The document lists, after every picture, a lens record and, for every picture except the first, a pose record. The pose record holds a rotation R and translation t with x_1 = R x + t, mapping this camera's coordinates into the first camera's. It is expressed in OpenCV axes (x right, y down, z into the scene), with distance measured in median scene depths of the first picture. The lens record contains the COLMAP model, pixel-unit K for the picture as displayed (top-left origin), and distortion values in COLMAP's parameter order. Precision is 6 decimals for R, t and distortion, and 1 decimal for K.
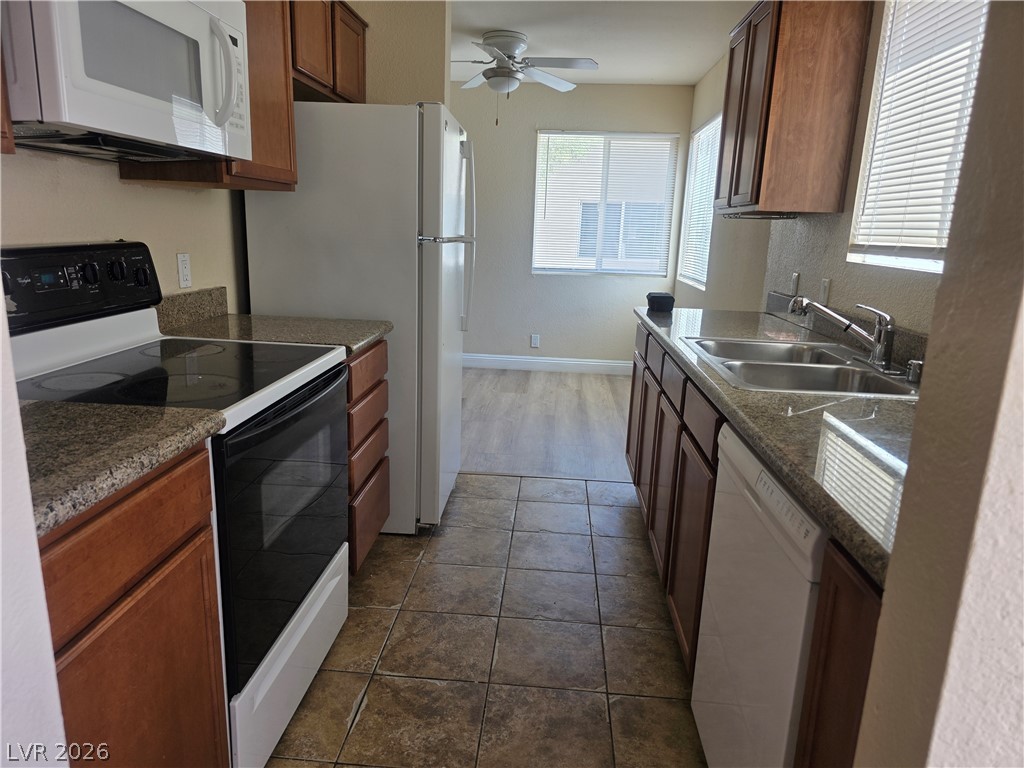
lens RADIAL K [[680.7, 0, 512.0], [0, 680.7, 384.0], [0, 0, 1]] dist [0.005042, 0.000075]
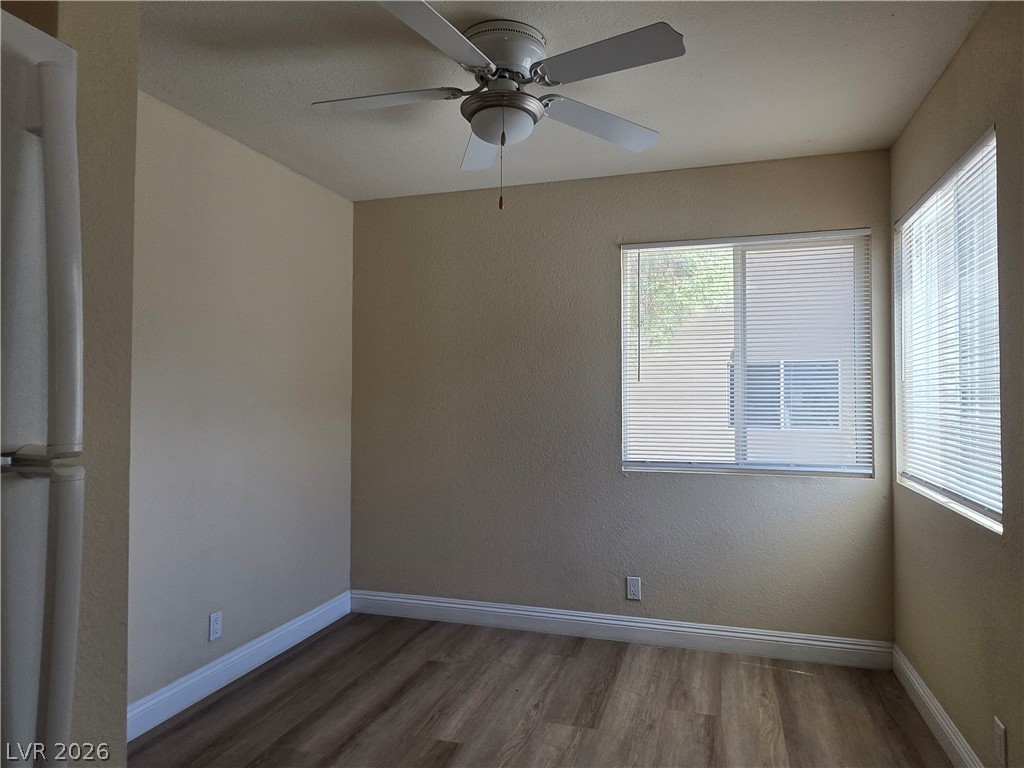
lens RADIAL K [[674.9, 0, 509.6], [0, 674.9, 363.5], [0, 0, 1]] dist [0.016750, -0.001577]
pose [[0.973329, -0.043042, -0.225338, 0.072672], [-0.019874, 0.962730, -0.269735, -0.094890], [0.228549, 0.267019, 0.936198, 0.415704]]
